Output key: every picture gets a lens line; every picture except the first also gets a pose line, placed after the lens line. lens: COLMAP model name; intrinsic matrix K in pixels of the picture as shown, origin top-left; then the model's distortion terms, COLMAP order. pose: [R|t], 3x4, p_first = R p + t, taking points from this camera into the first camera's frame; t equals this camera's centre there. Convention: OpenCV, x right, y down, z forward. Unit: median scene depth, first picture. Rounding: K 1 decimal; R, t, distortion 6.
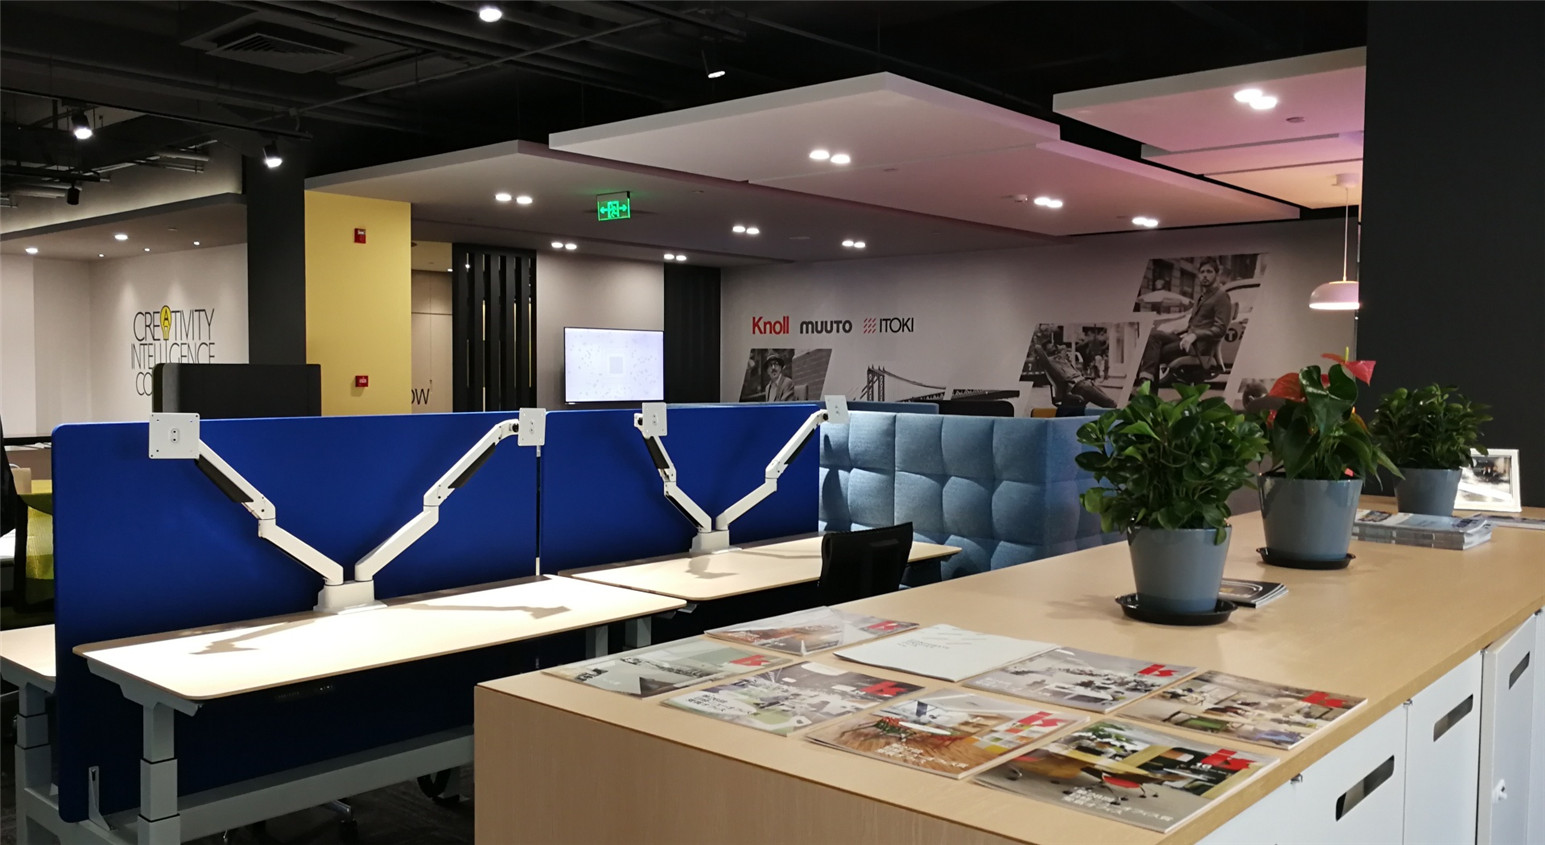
lens RADIAL K [[1256.6, 0, 768.4], [0, 1256.6, 430.9], [0, 0, 1]] dist [0.003922, 0.001175]
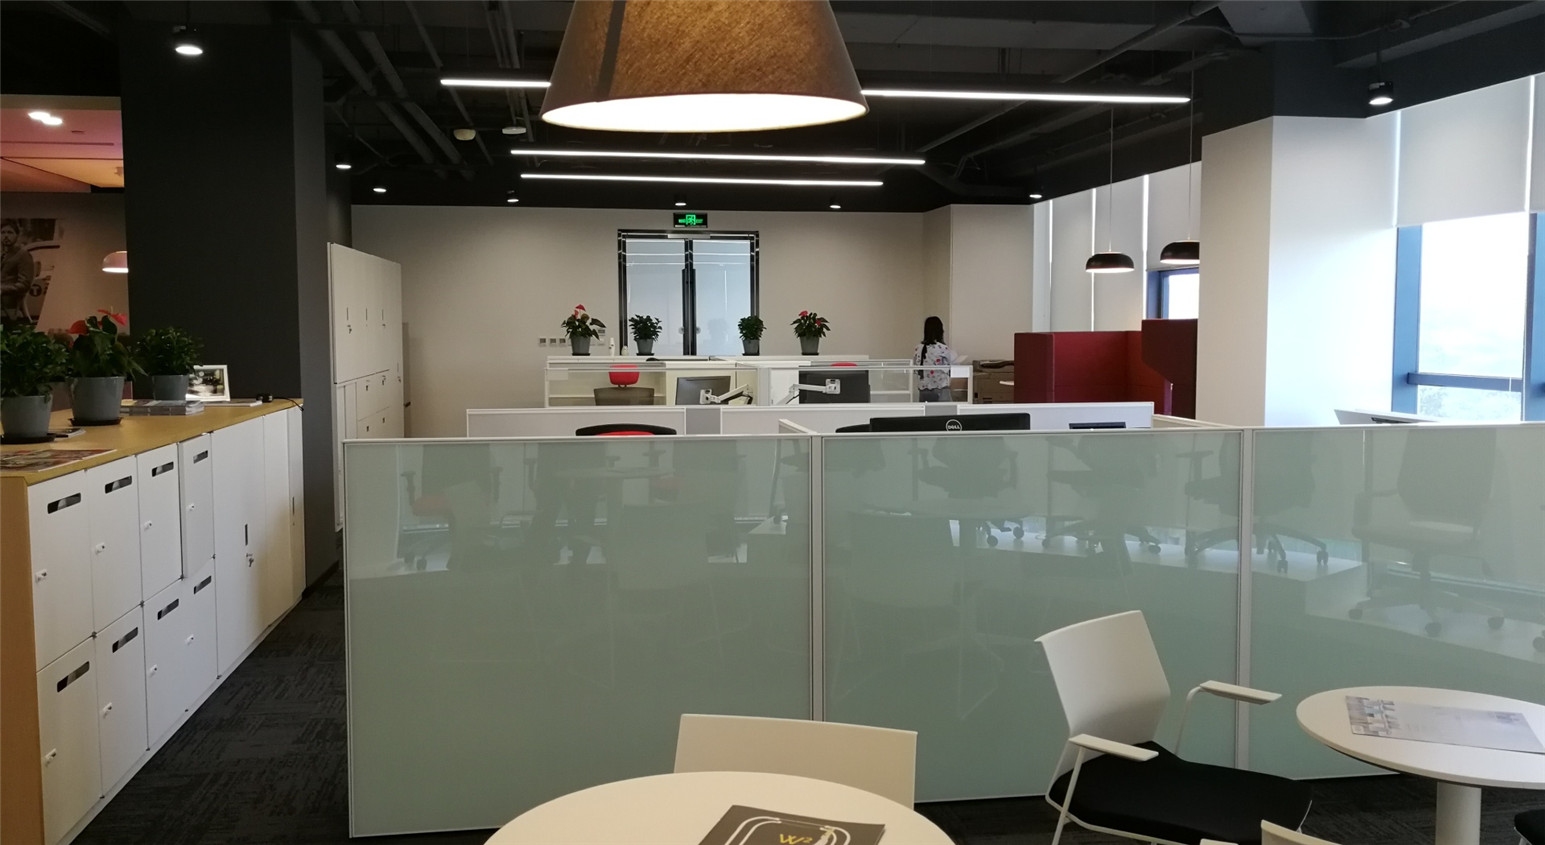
lens RADIAL K [[1252.6, 0, 756.9], [0, 1252.6, 416.9], [0, 0, 1]] dist [0.024765, -0.033595]
pose [[0.642564, -0.066427, 0.763347, -0.254057], [0.045623, 0.997784, 0.048424, 0.035595], [-0.764873, 0.003711, 0.644171, -0.658878]]
